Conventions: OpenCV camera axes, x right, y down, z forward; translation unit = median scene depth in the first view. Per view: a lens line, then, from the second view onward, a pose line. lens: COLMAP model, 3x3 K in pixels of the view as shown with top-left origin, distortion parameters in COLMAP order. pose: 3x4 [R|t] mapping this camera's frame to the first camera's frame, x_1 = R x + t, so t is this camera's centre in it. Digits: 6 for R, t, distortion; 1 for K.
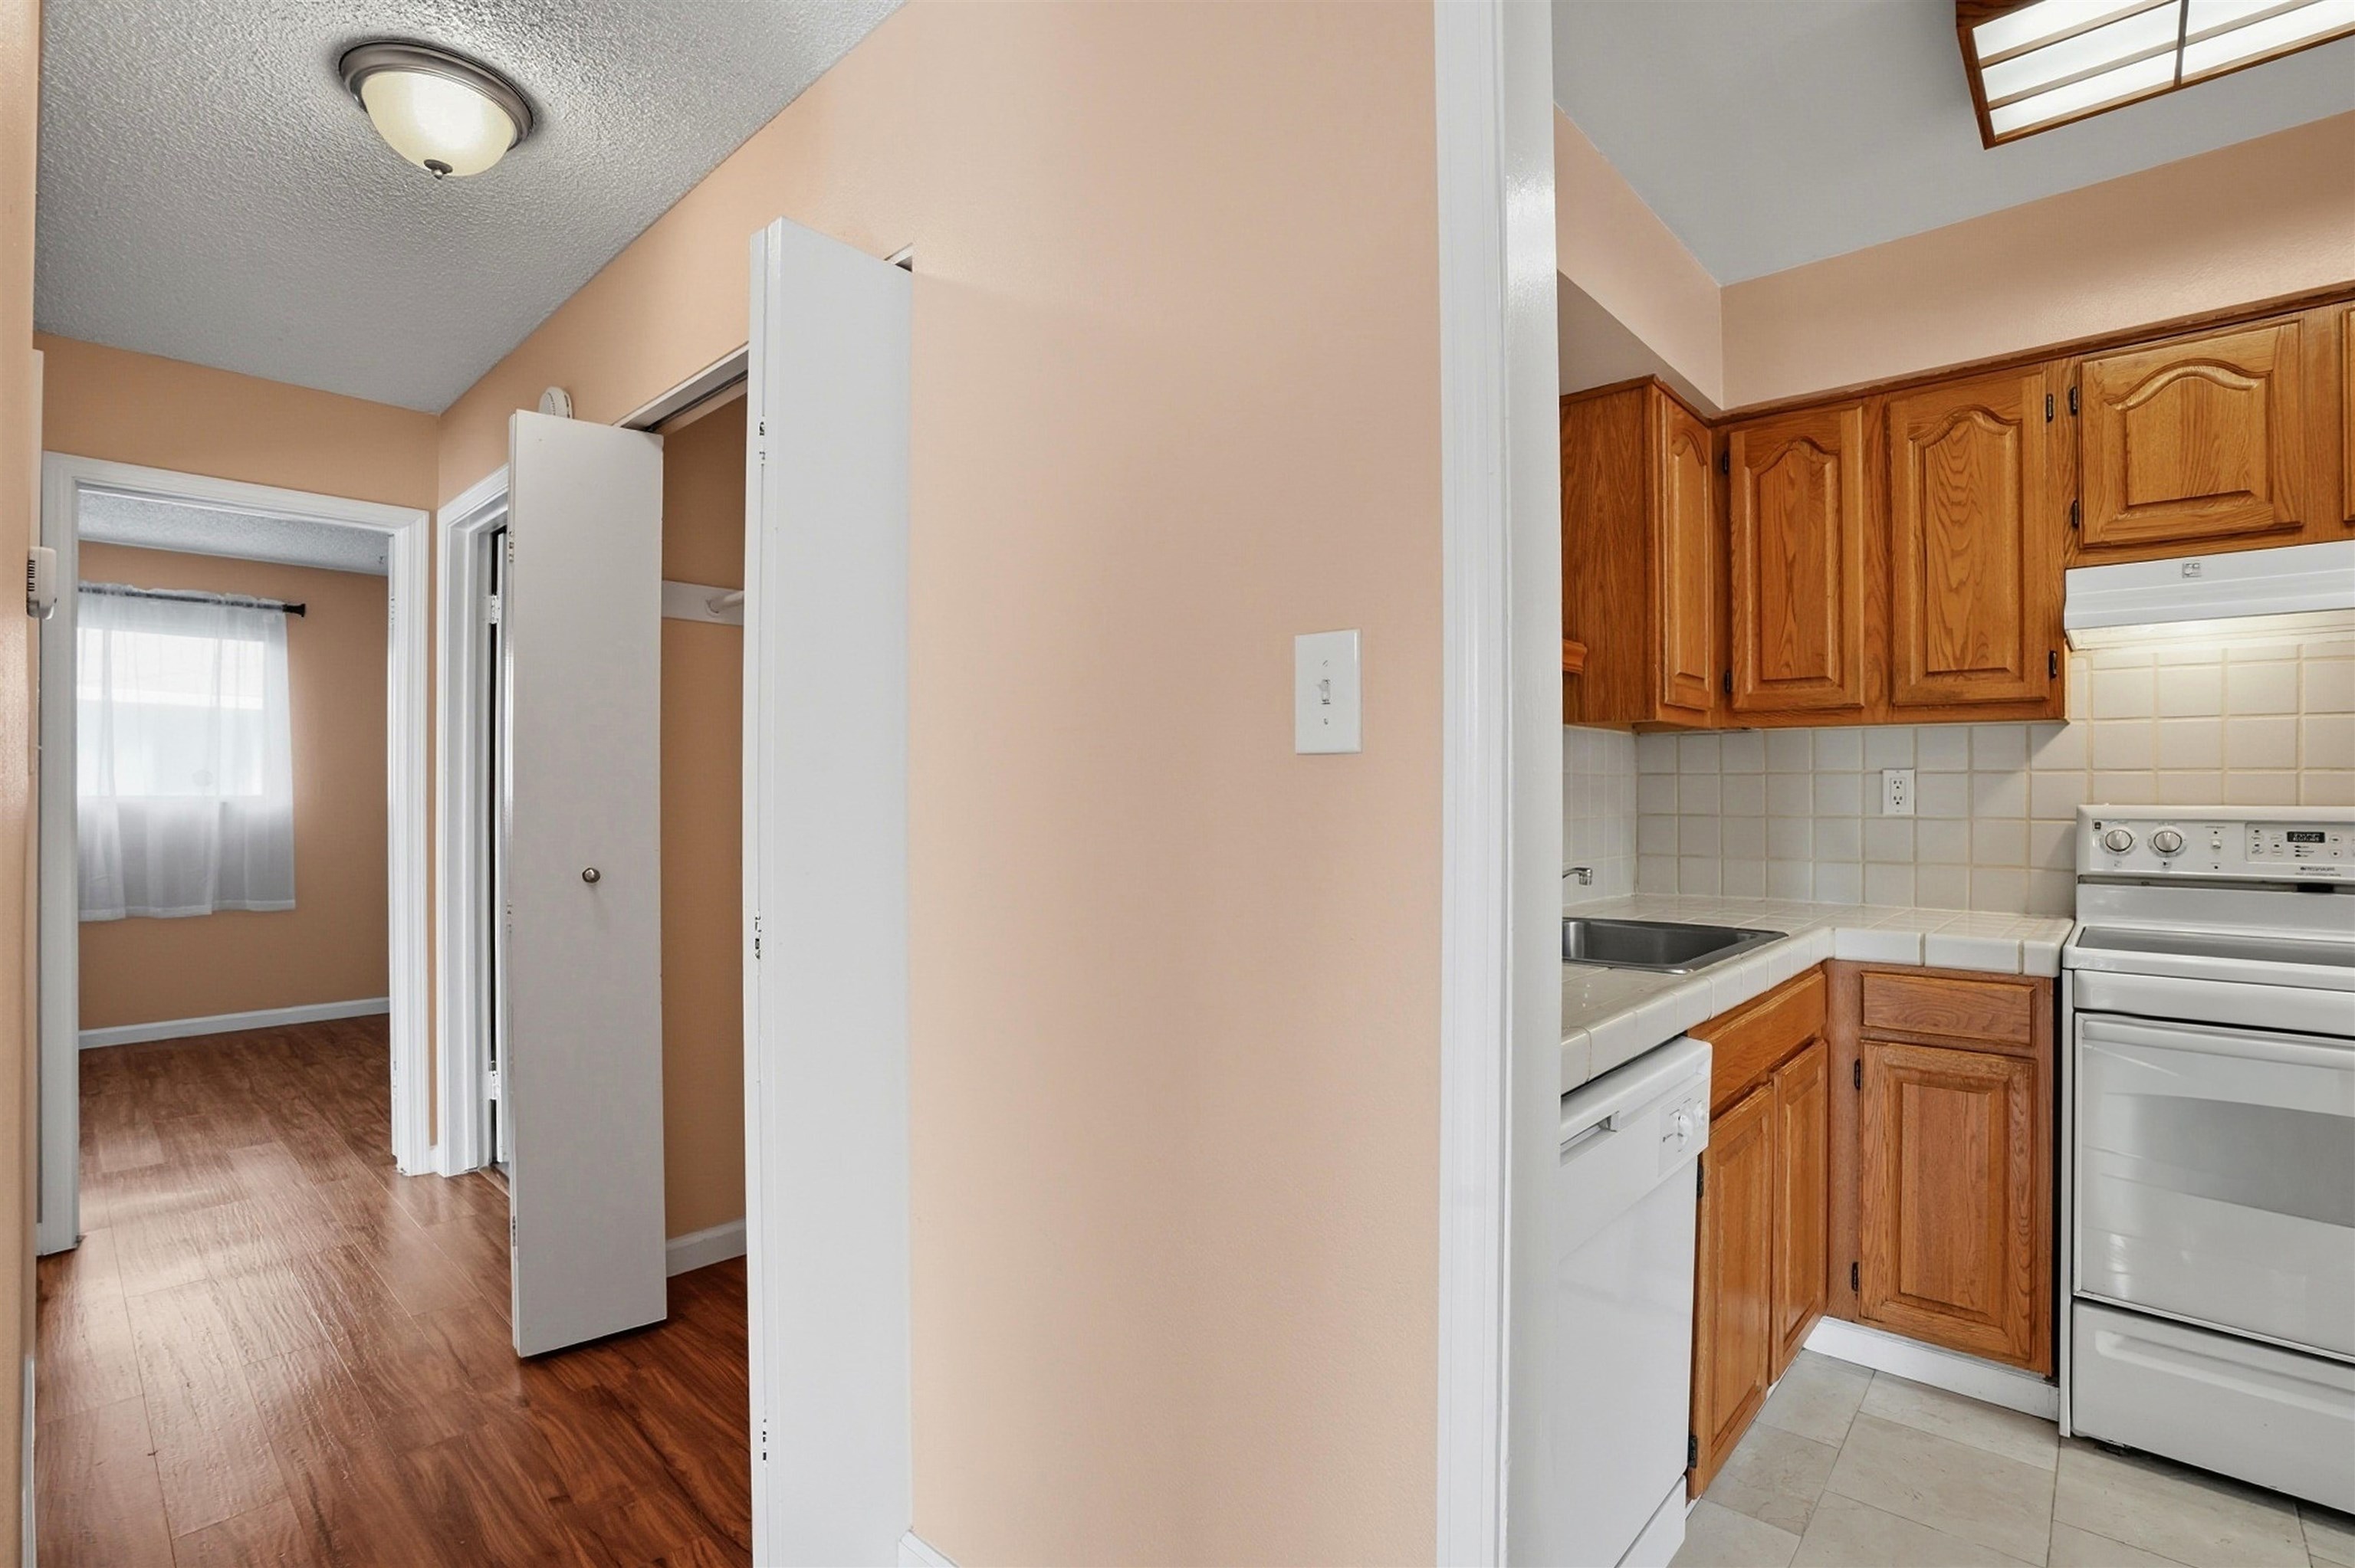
lens RADIAL K [[1099.6, 0, 1179.9], [0, 1099.6, 776.0], [0, 0, 1]] dist [-0.020157, 0.006007]
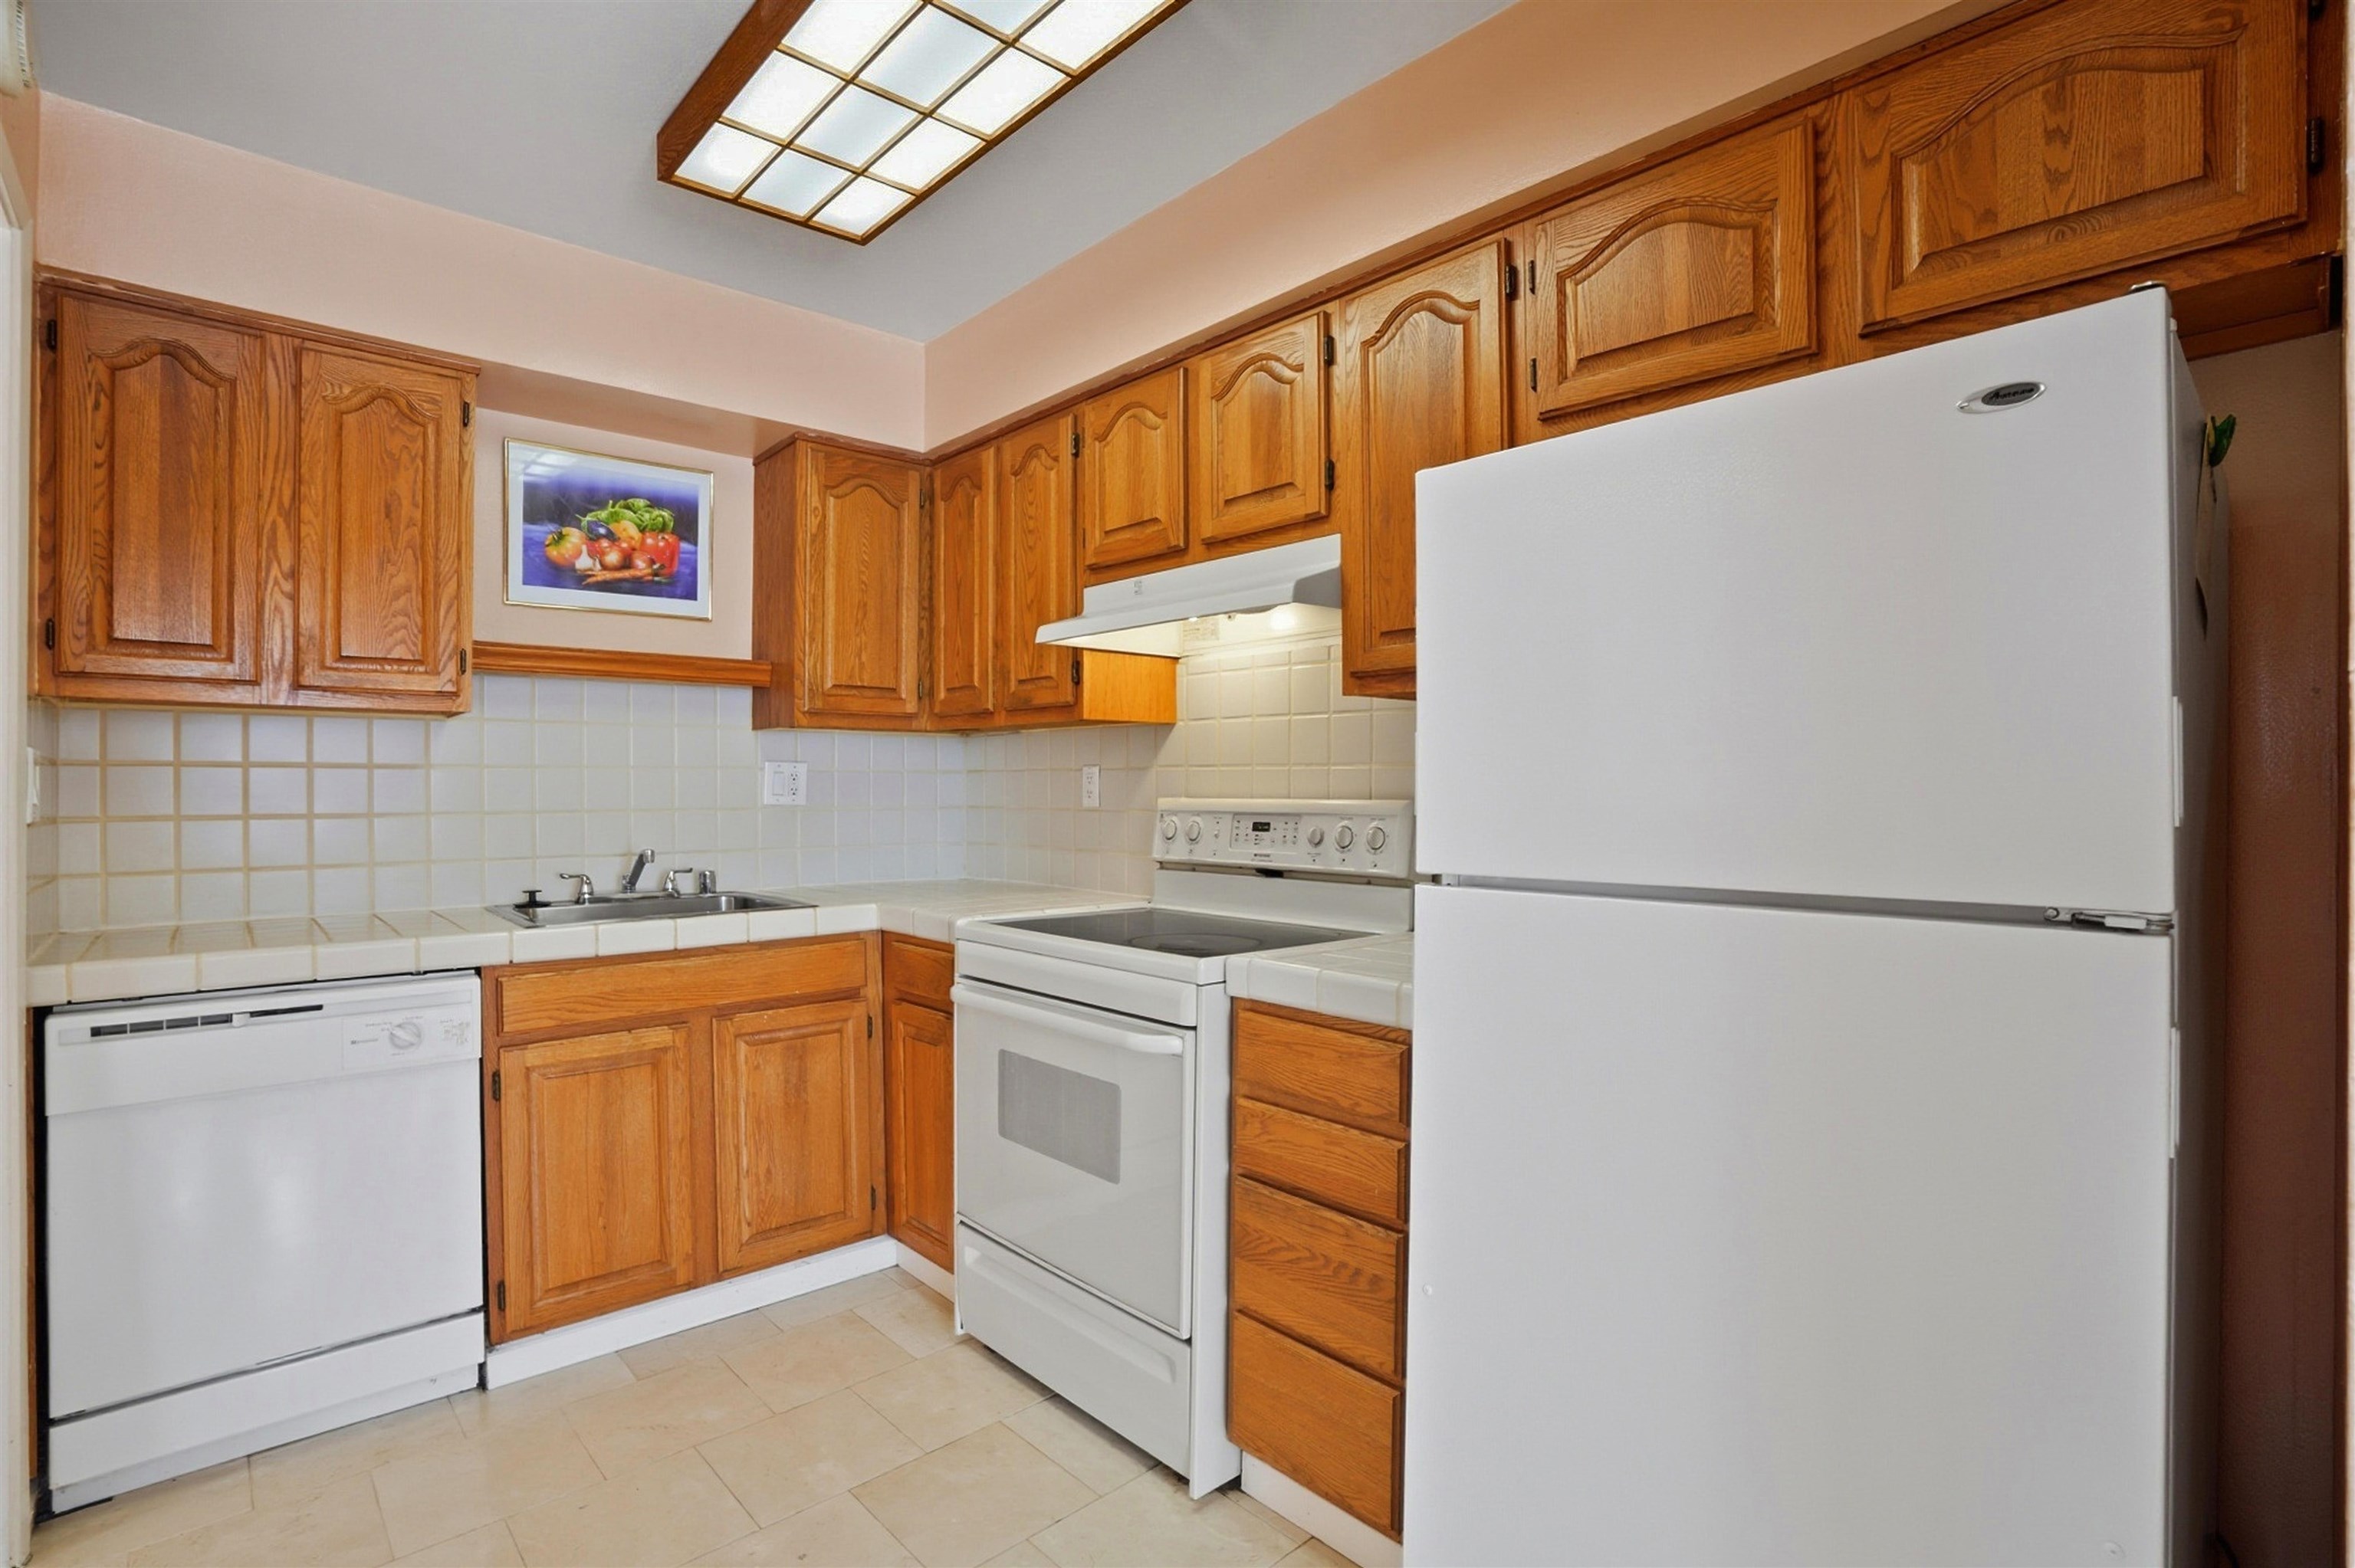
lens RADIAL K [[1099.6, 0, 1170.2], [0, 1099.6, 788.1], [0, 0, 1]] dist [-0.020157, 0.006007]
pose [[0.993540, 0.003187, -0.113439, 0.989159], [-0.001908, 0.999933, 0.011376, 0.003531], [0.113468, -0.011086, 0.993480, -0.121153]]
